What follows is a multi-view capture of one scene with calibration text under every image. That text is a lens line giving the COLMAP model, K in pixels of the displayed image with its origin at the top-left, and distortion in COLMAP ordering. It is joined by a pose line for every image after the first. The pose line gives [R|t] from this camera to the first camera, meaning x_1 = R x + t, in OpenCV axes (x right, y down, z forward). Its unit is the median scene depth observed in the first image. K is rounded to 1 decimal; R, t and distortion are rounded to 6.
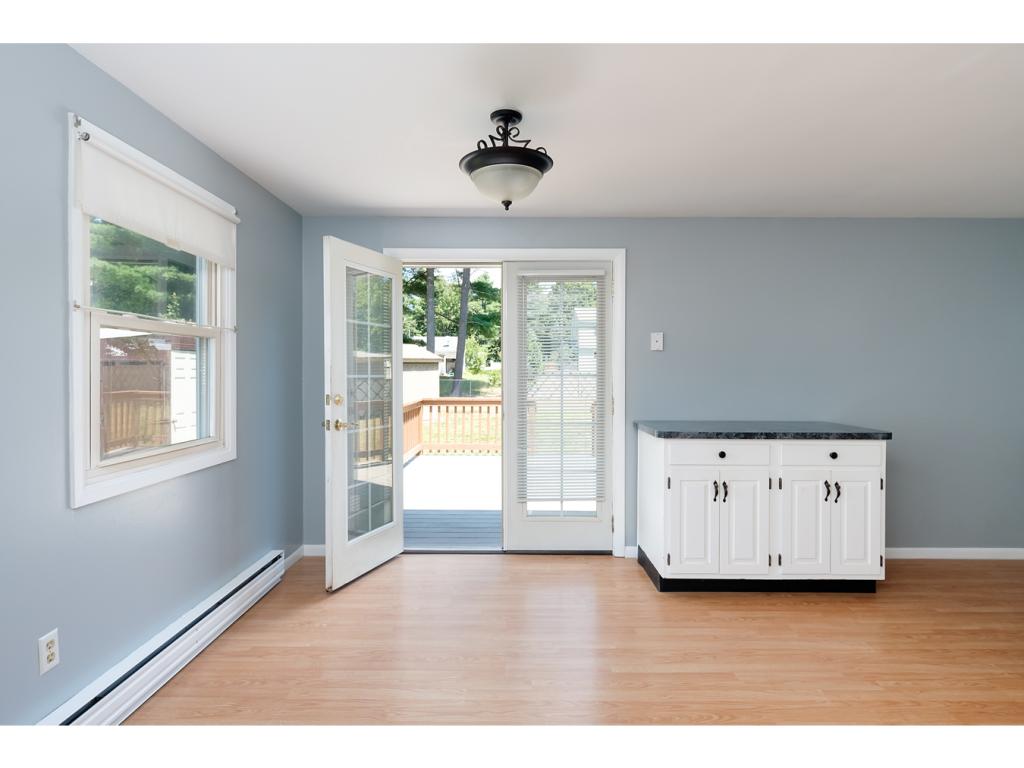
lens RADIAL K [[535.0, 0, 512.0], [0, 535.0, 384.0], [0, 0, 1]] dist [0.000594, -0.000817]
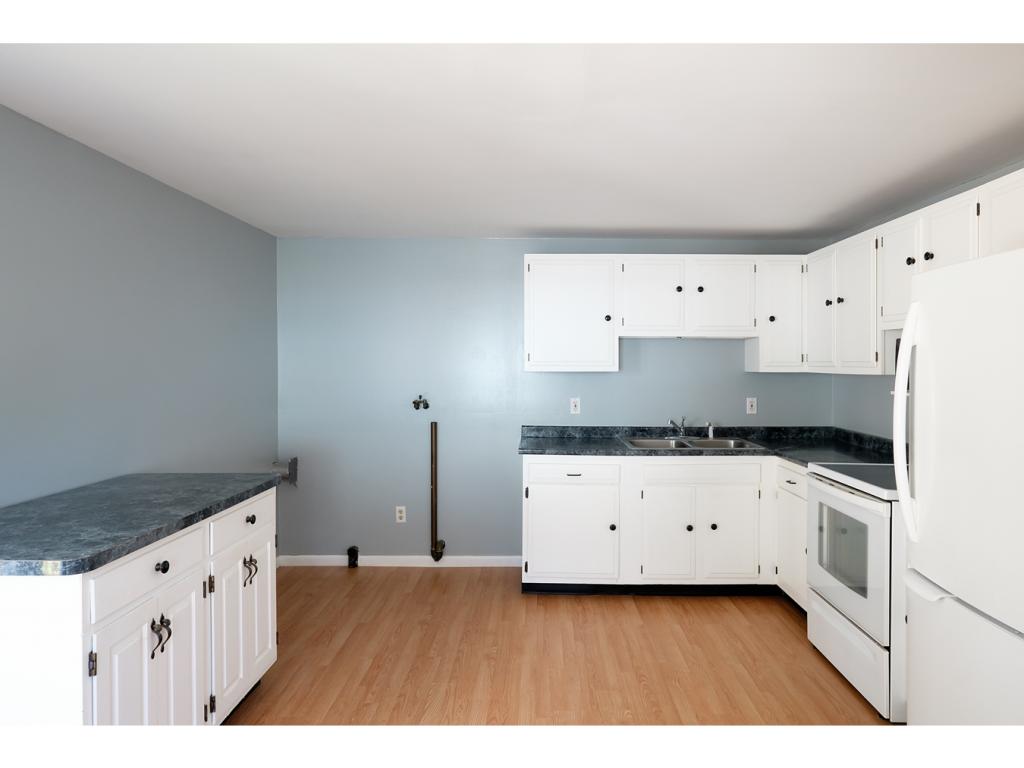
lens RADIAL K [[651.3, 0, 527.3], [0, 651.3, 373.9], [0, 0, 1]] dist [0.004470, -0.000242]
pose [[0.009109, -0.017800, 0.999800, -0.266792], [0.020831, 0.999628, 0.017607, -0.069228], [-0.999742, 0.020666, 0.009476, 0.614801]]
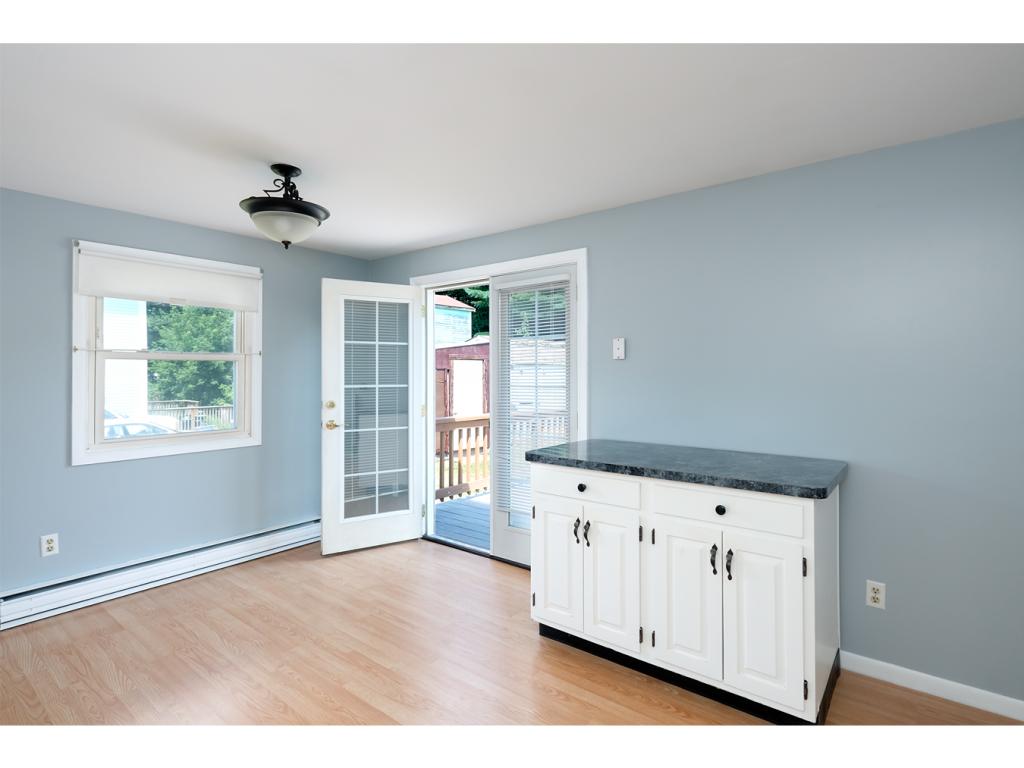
lens RADIAL K [[504.3, 0, 531.6], [0, 504.3, 370.5], [0, 0, 1]] dist [0.004055, 0.000568]
pose [[0.807932, -0.005673, -0.589249, 0.787081], [-0.009687, 0.999691, -0.022907, -0.029948], [0.589197, 0.024215, 0.807627, 0.319665]]
